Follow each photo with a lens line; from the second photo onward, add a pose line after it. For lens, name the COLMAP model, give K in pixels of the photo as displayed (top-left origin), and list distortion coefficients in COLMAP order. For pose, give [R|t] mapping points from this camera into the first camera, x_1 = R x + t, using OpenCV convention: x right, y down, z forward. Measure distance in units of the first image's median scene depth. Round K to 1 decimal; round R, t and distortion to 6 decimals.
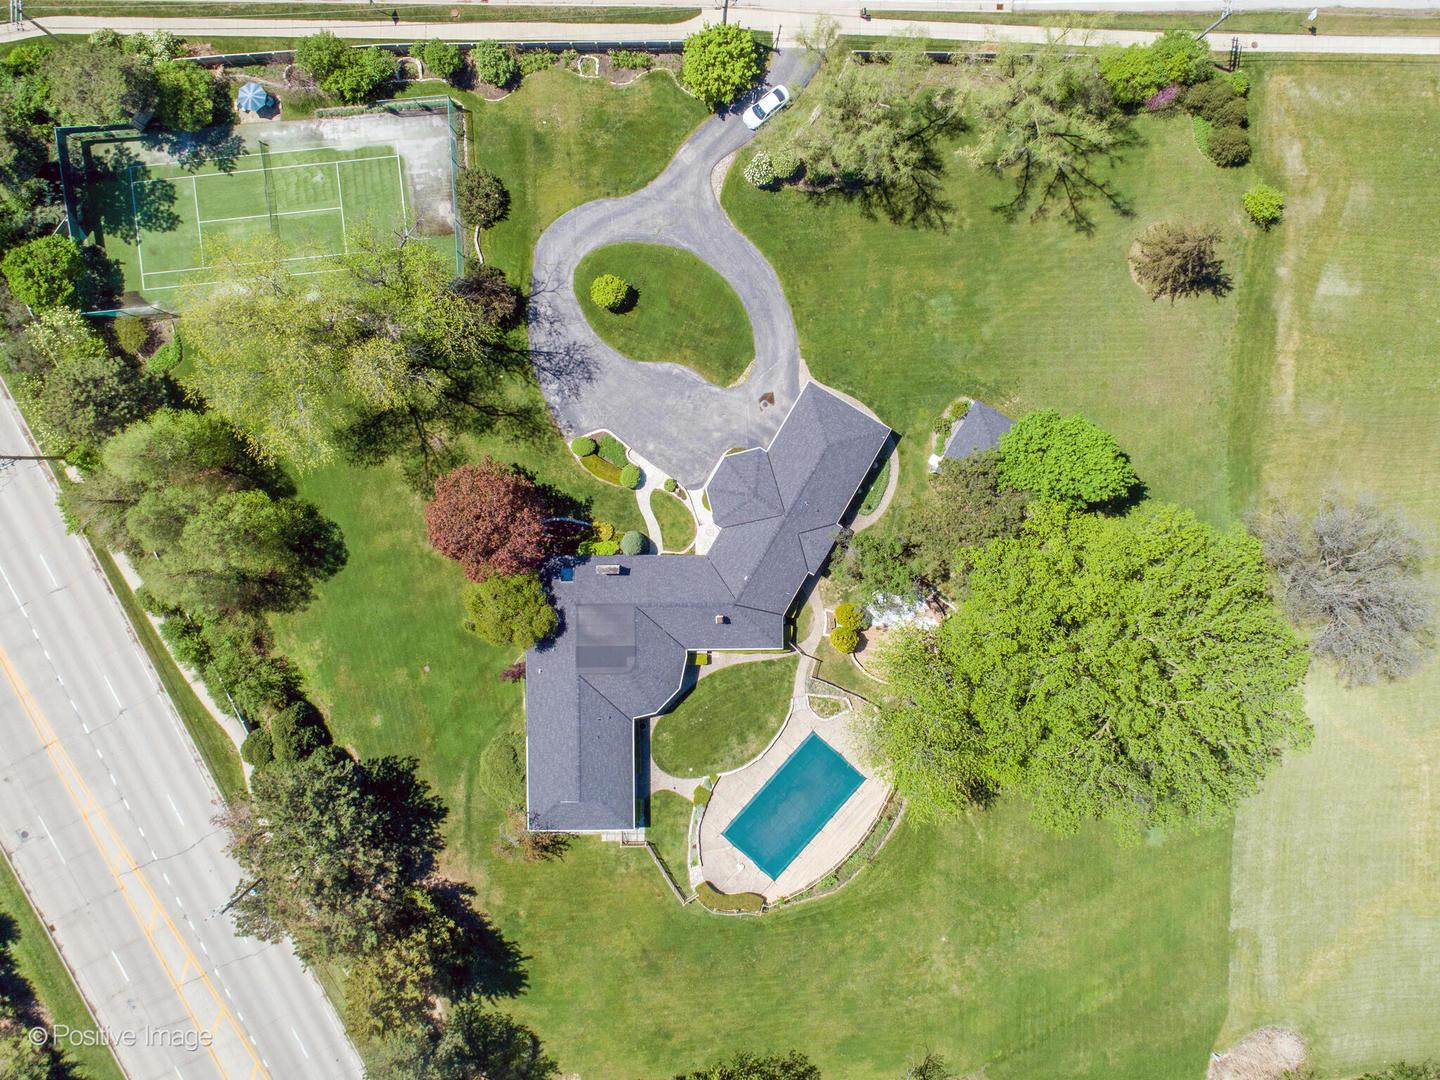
lens RADIAL K [[1231.8, 0, 732.4], [0, 1231.8, 537.6], [0, 0, 1]] dist [-0.012644, 0.005625]
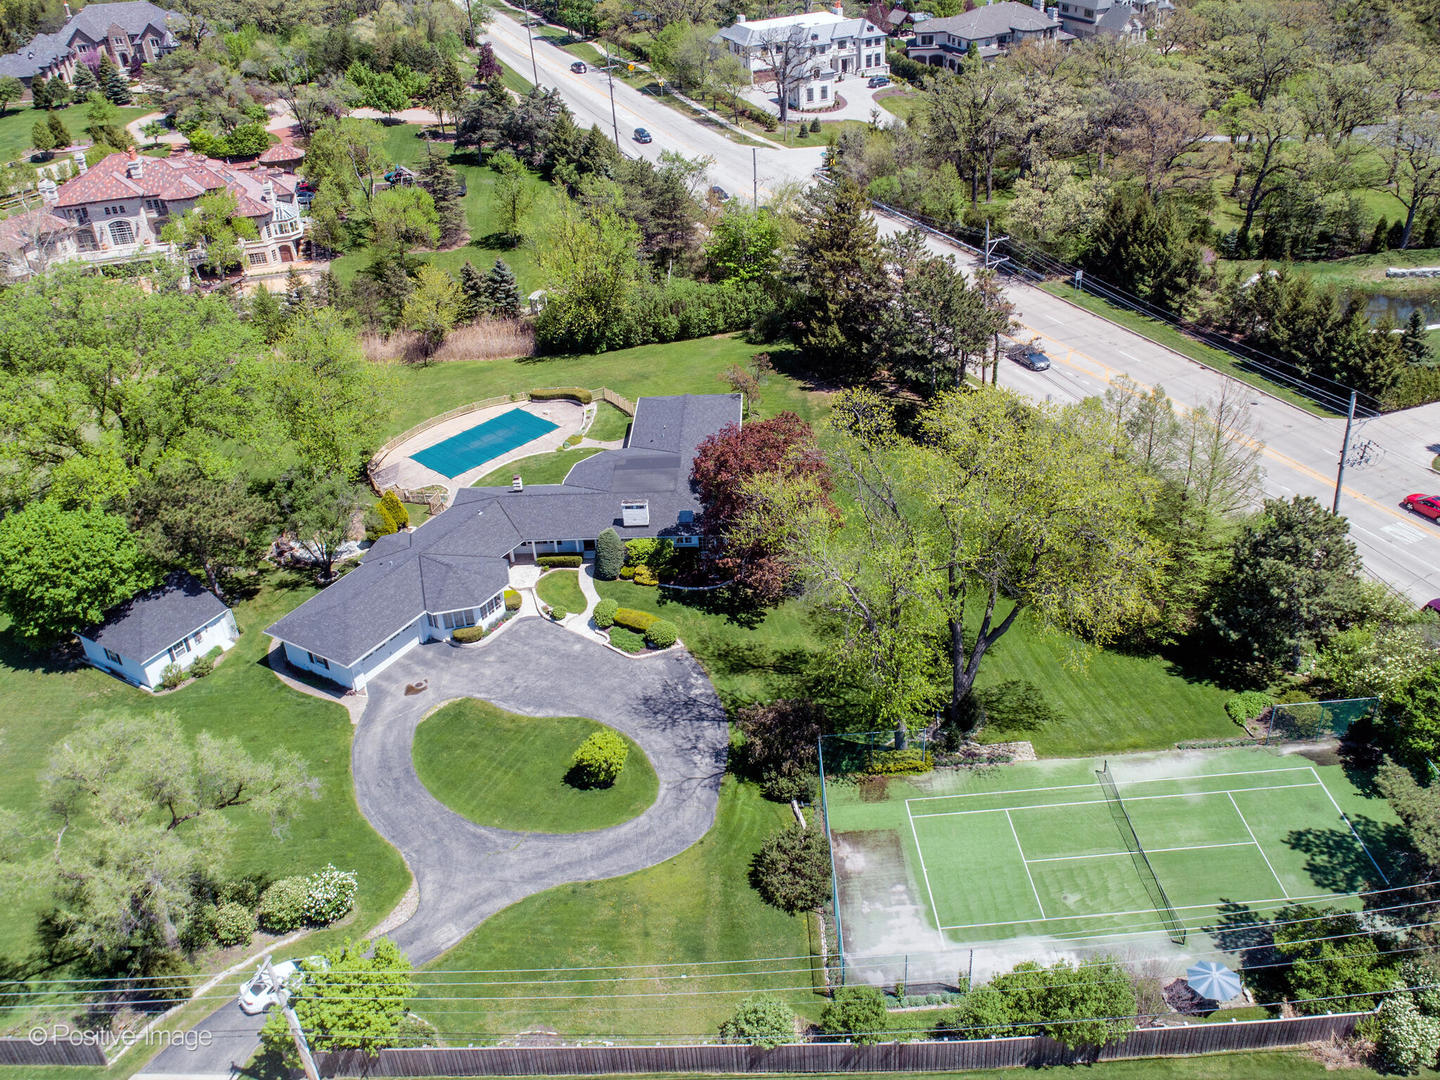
lens RADIAL K [[1317.3, 0, 725.0], [0, 1317.3, 534.2], [0, 0, 1]] dist [-0.010394, 0.000000]
pose [[-0.998508, 0.011439, 0.053391, -0.204656], [0.039043, -0.534004, 0.844580, -0.733230], [0.038172, 0.845405, 0.532761, 0.505366]]
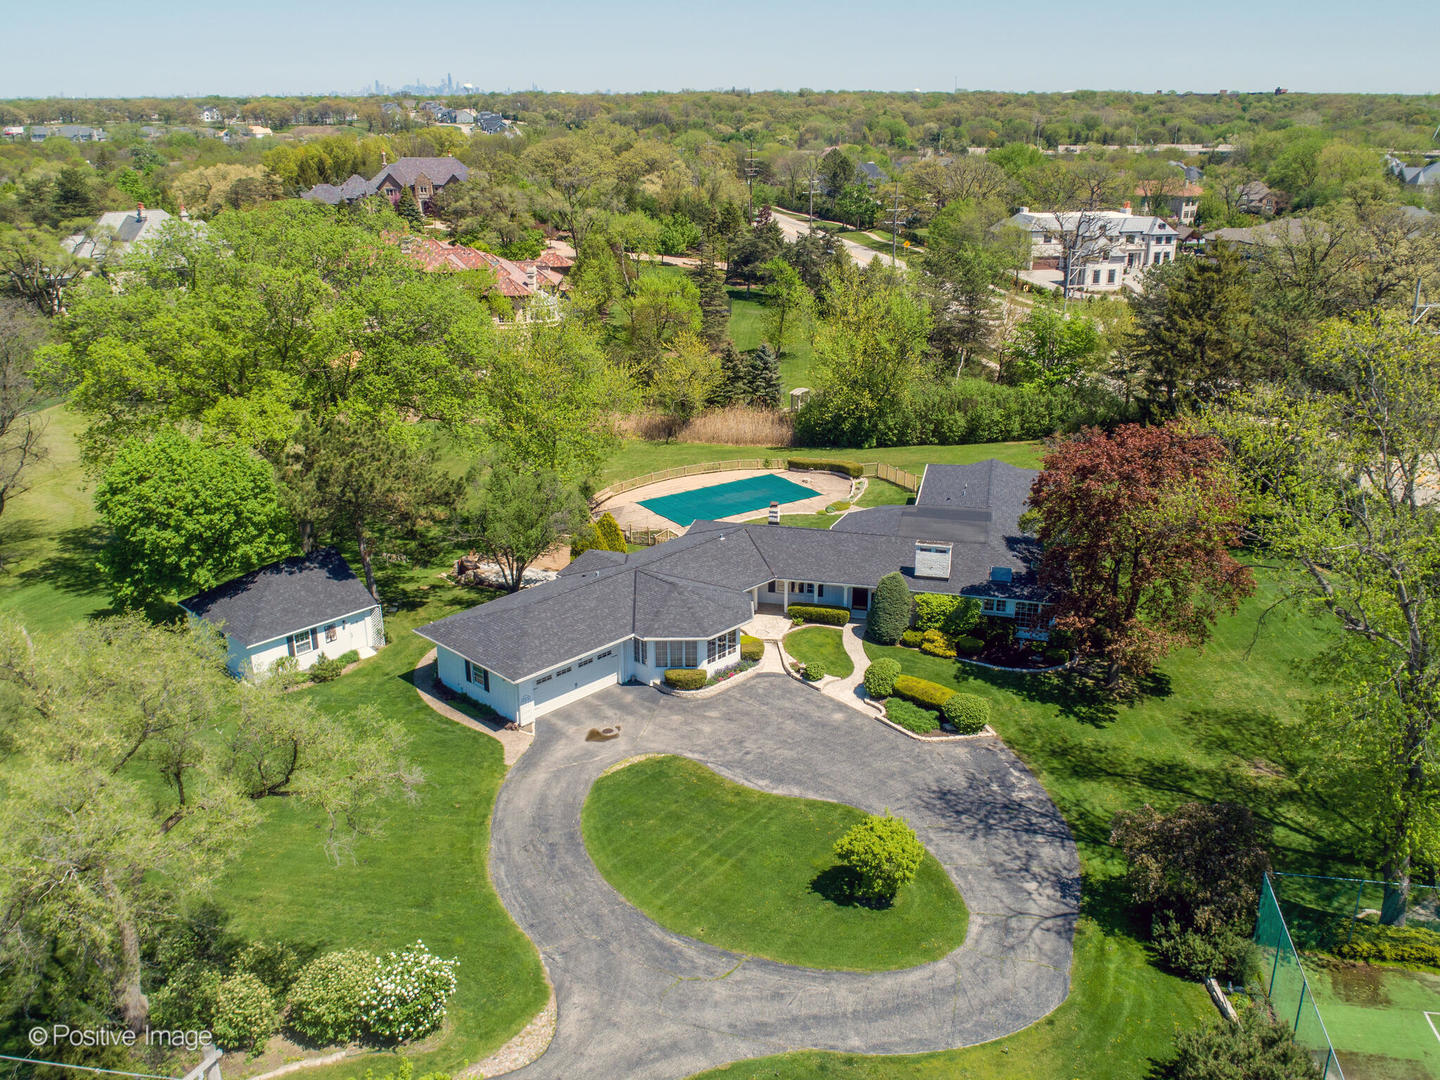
lens RADIAL K [[1231.8, 0, 726.7], [0, 1231.8, 546.8], [0, 0, 1]] dist [-0.012644, 0.005625]
pose [[-0.972684, -0.098430, 0.210231, -0.124885], [0.231640, -0.352630, 0.906639, -0.544425], [-0.015107, 0.930572, 0.365798, 0.740578]]
